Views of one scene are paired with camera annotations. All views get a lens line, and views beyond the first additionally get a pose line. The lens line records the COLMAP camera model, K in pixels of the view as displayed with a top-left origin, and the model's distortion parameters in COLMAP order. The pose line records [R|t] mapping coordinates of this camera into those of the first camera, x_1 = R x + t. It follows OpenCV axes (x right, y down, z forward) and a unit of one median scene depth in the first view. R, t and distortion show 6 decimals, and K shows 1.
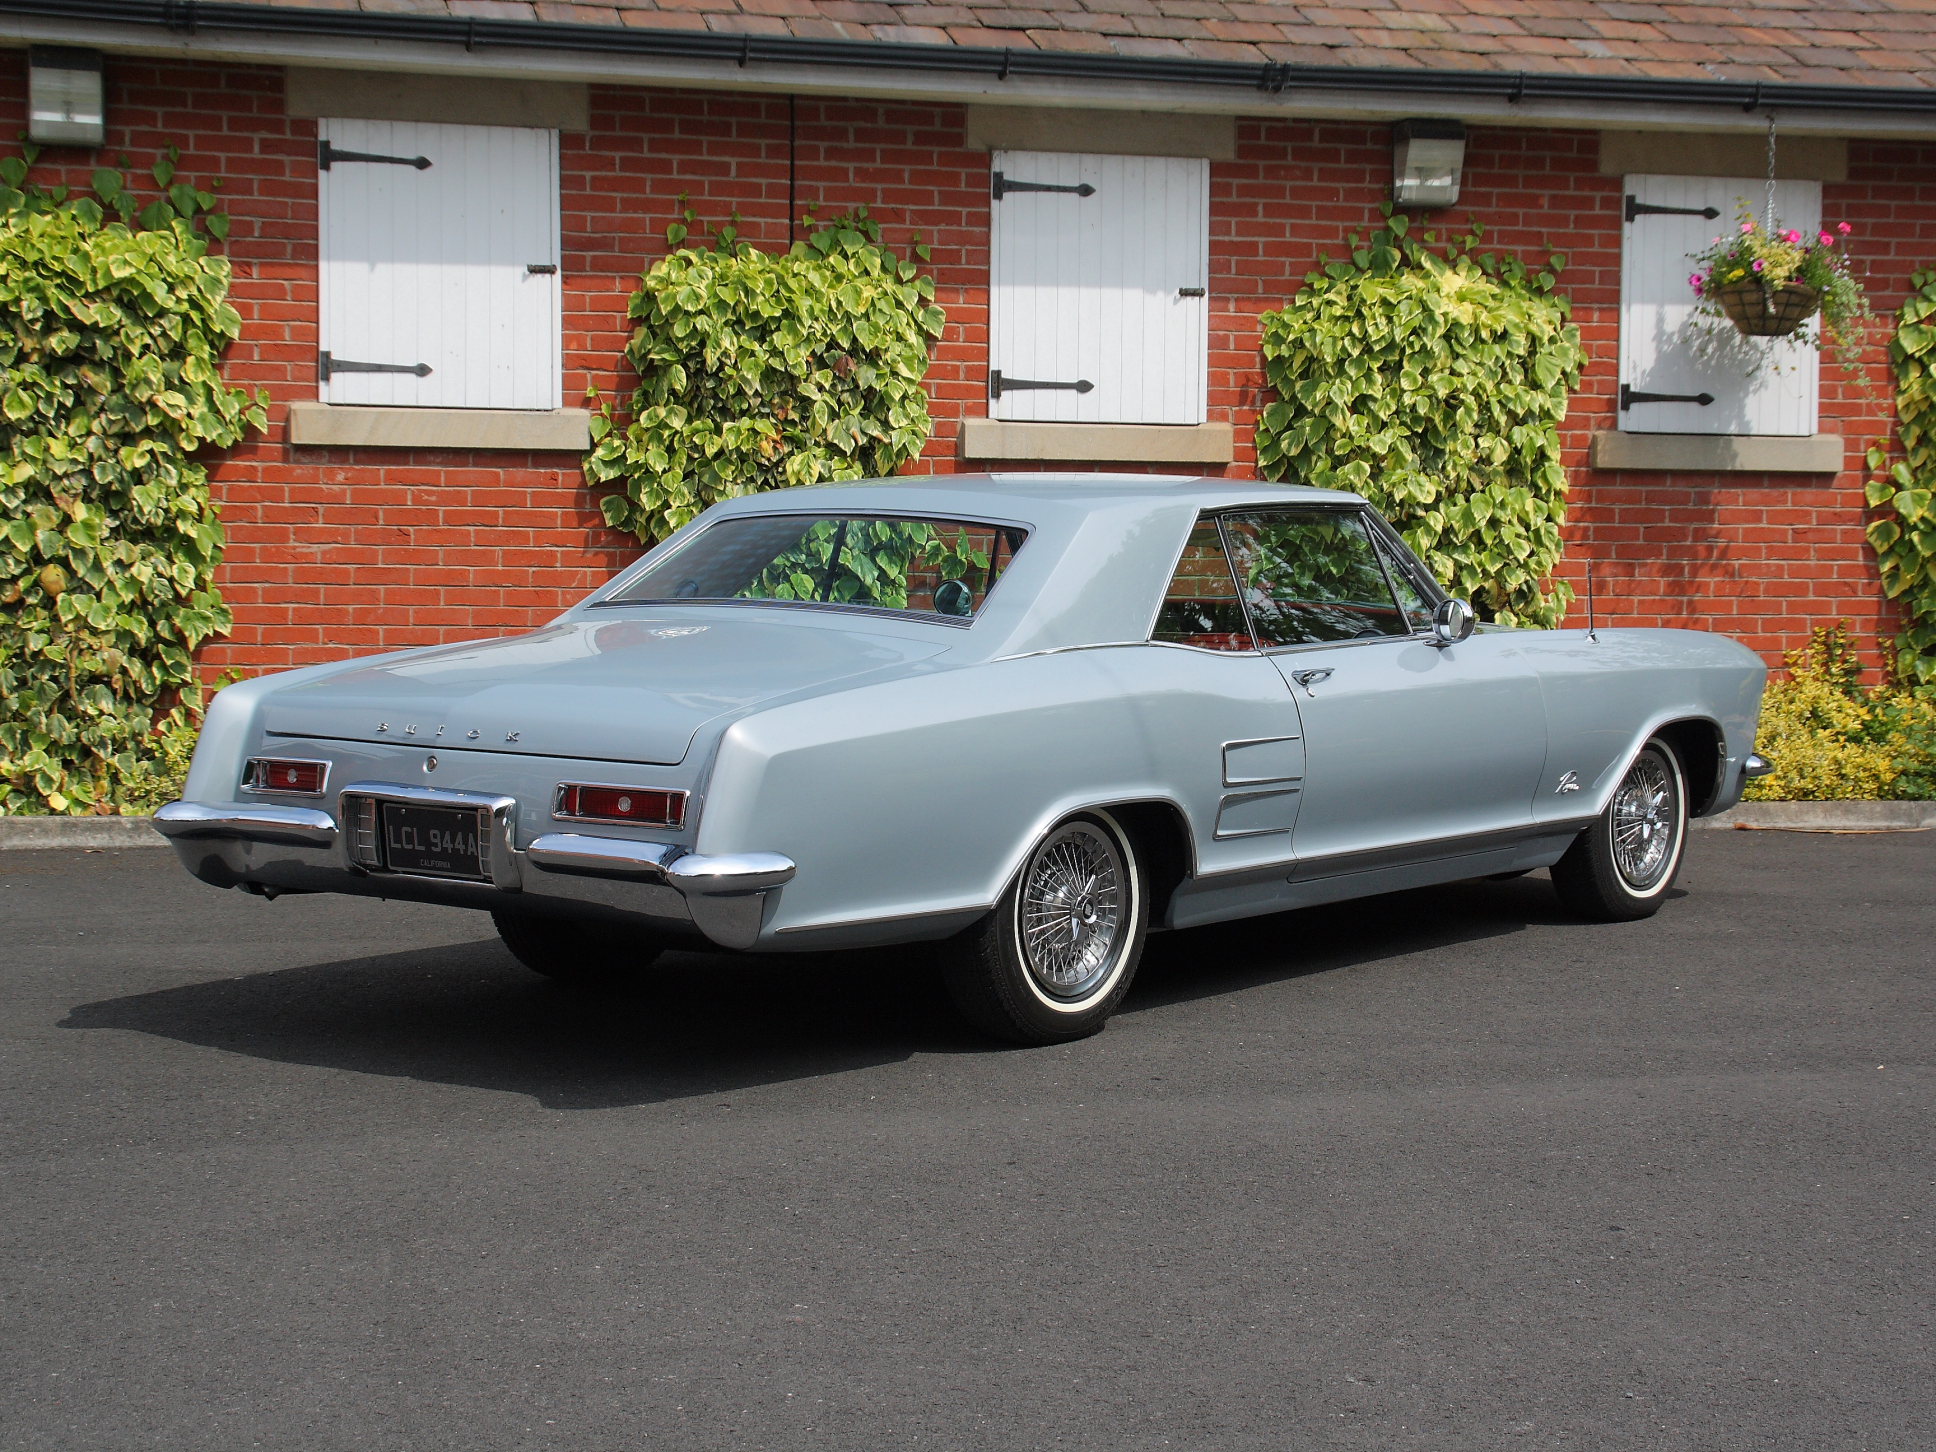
lens RADIAL K [[3200.6, 0, 961.9], [0, 3200.6, 731.1], [0, 0, 1]] dist [0.074739, 0.422773]
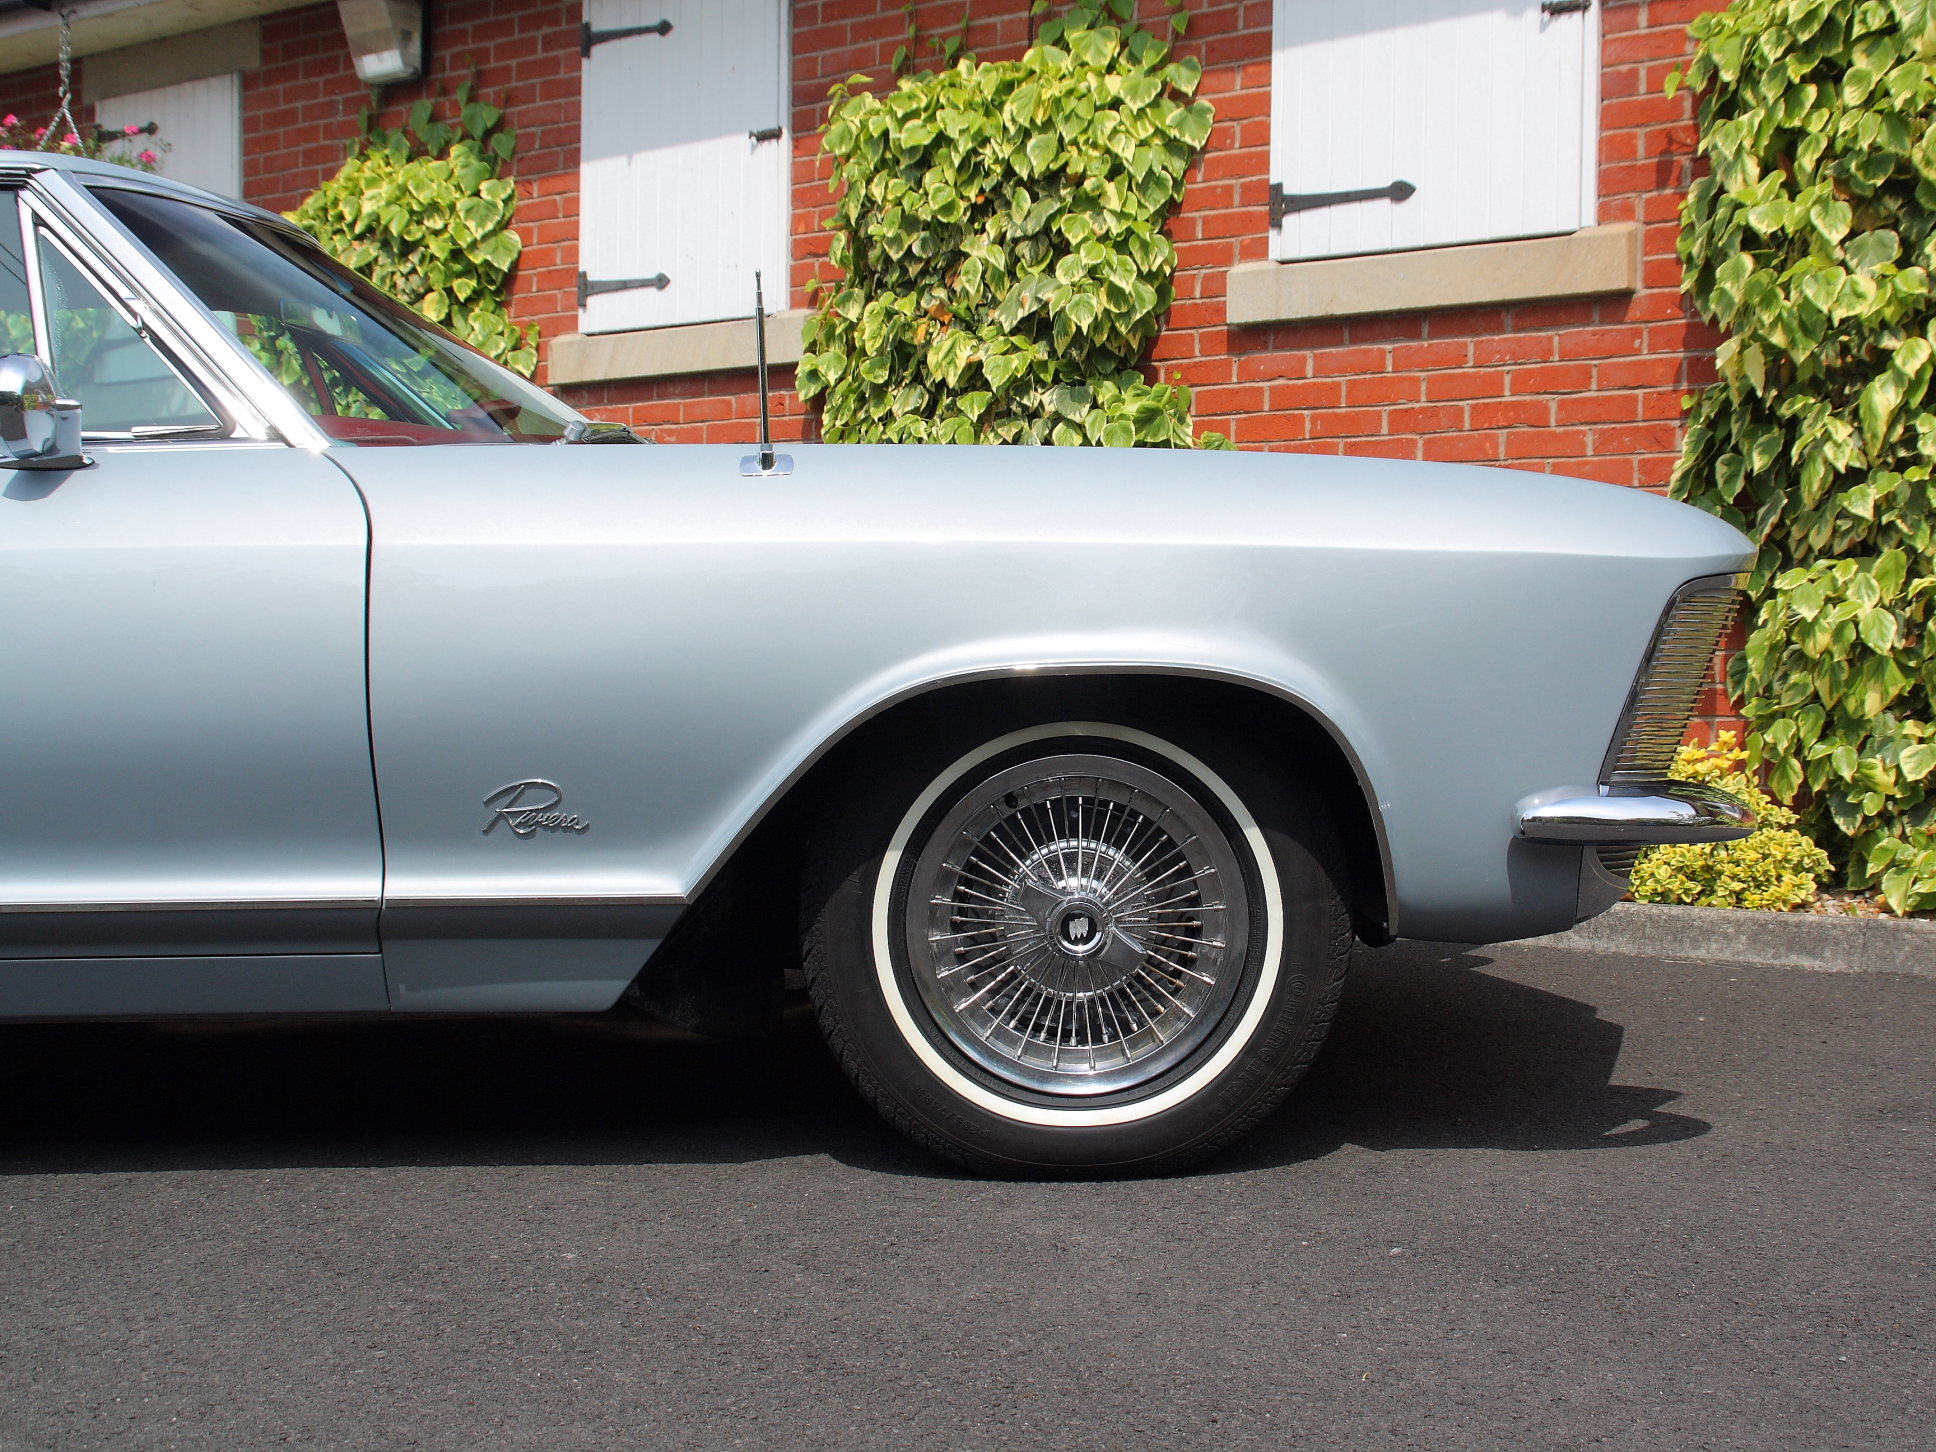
lens RADIAL K [[2620.7, 0, 1033.6], [0, 2620.7, 698.5], [0, 0, 1]] dist [-0.096622, 0.558954]
pose [[0.622004, 0.006502, -0.782987, 0.403963], [-0.037968, 0.999040, -0.021865, 0.003059], [0.782093, 0.043329, 0.621654, 0.668520]]
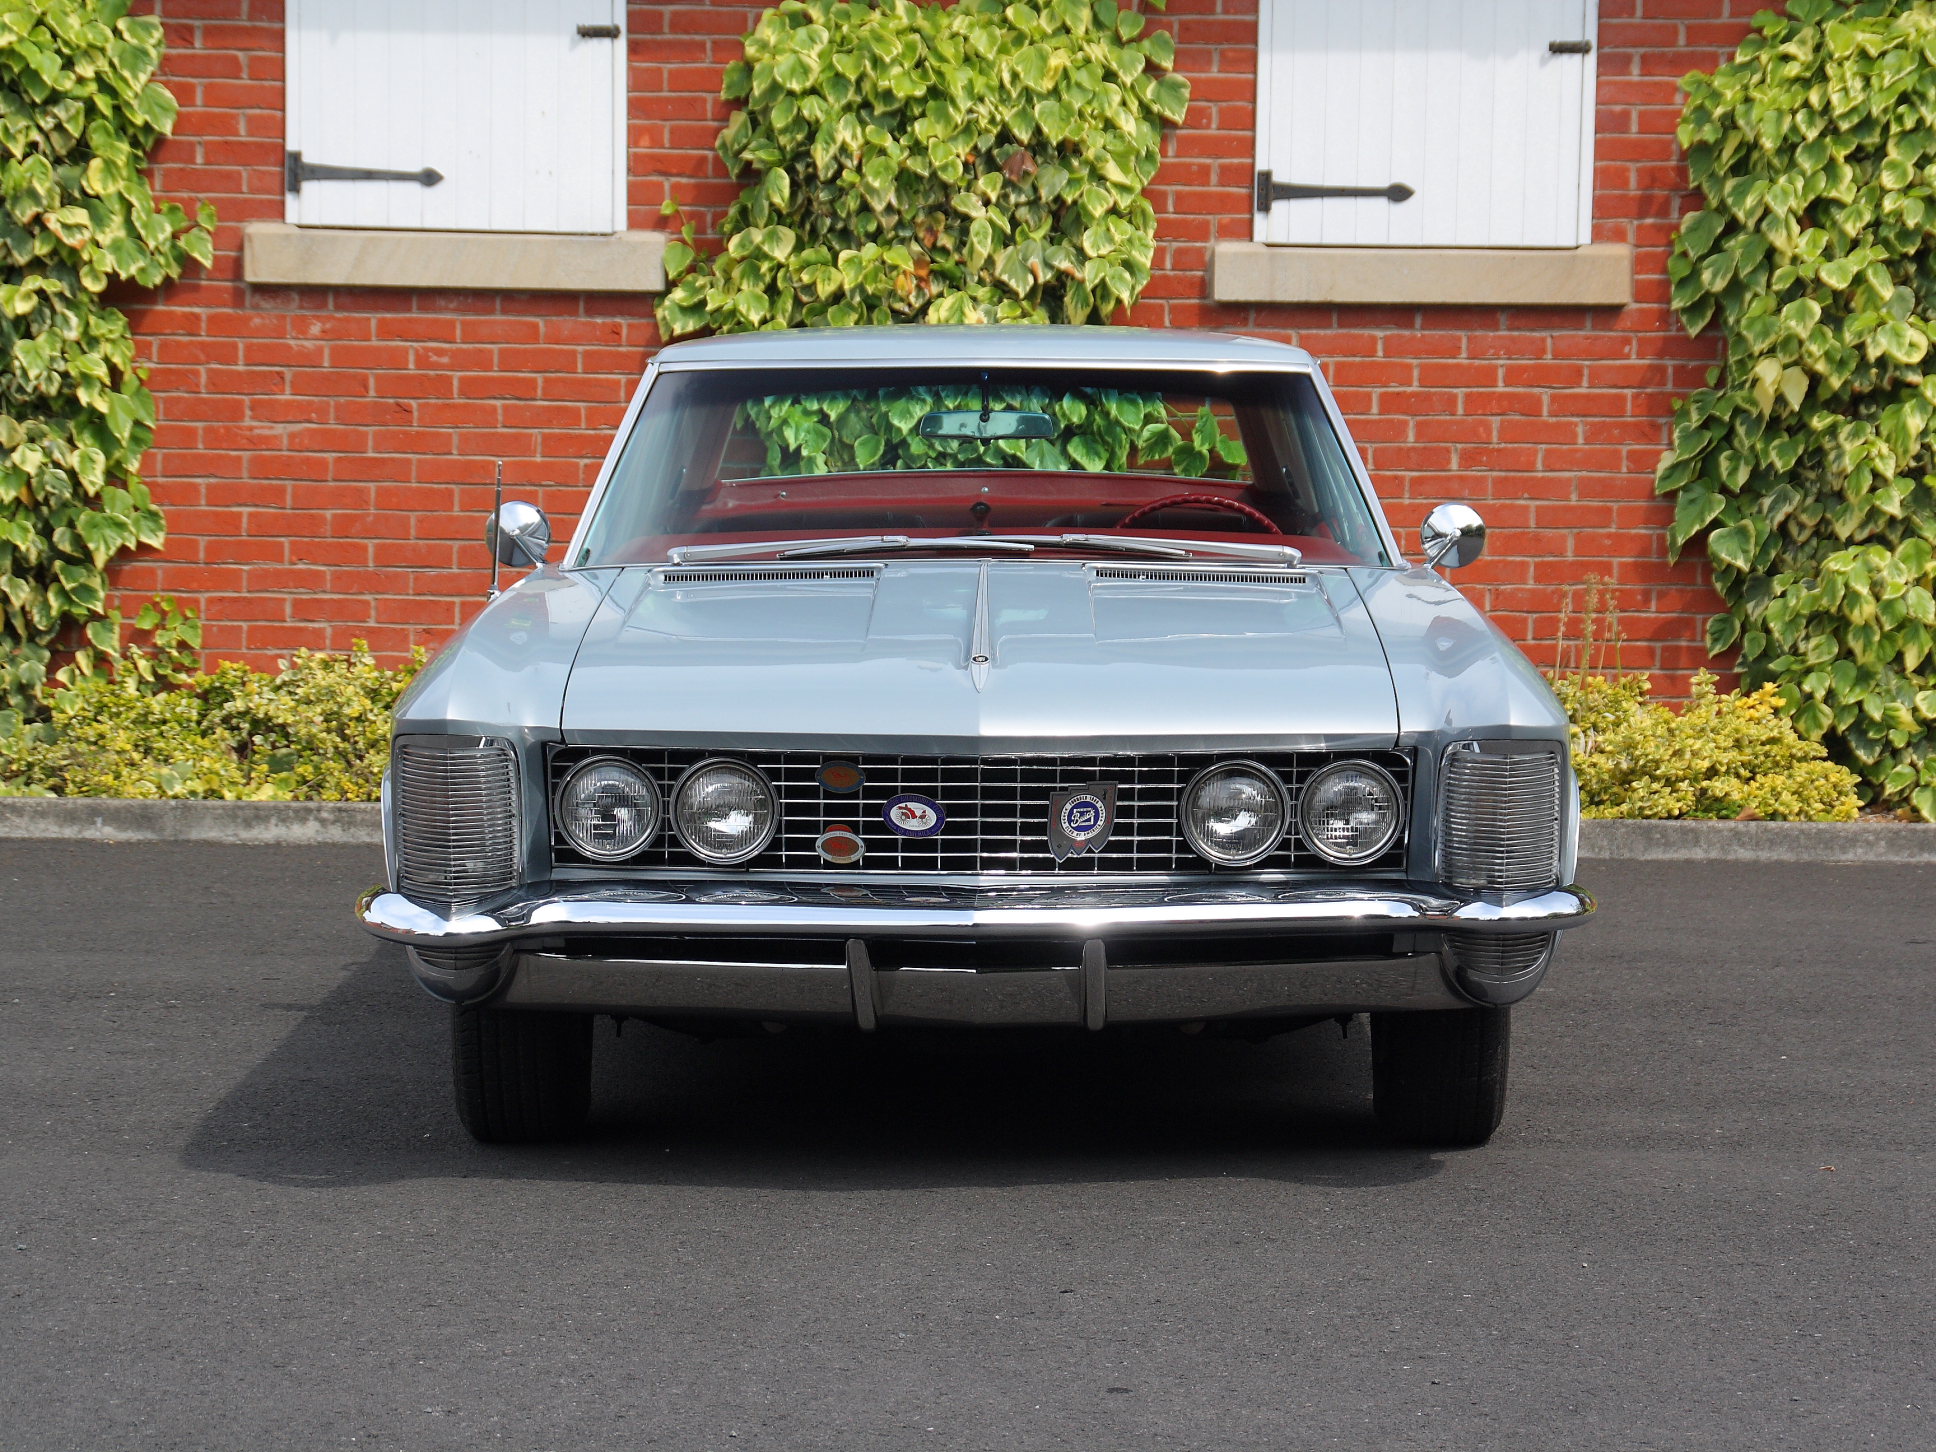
lens RADIAL K [[5340.1, 0, 976.0], [0, 5340.1, 726.2], [0, 0, 1]] dist [0.466412, 0.916067]
pose [[0.973764, 0.015120, -0.227055, 0.219997], [-0.016439, 0.999857, -0.003922, 0.010992], [0.226964, 0.007552, 0.973874, -0.127363]]
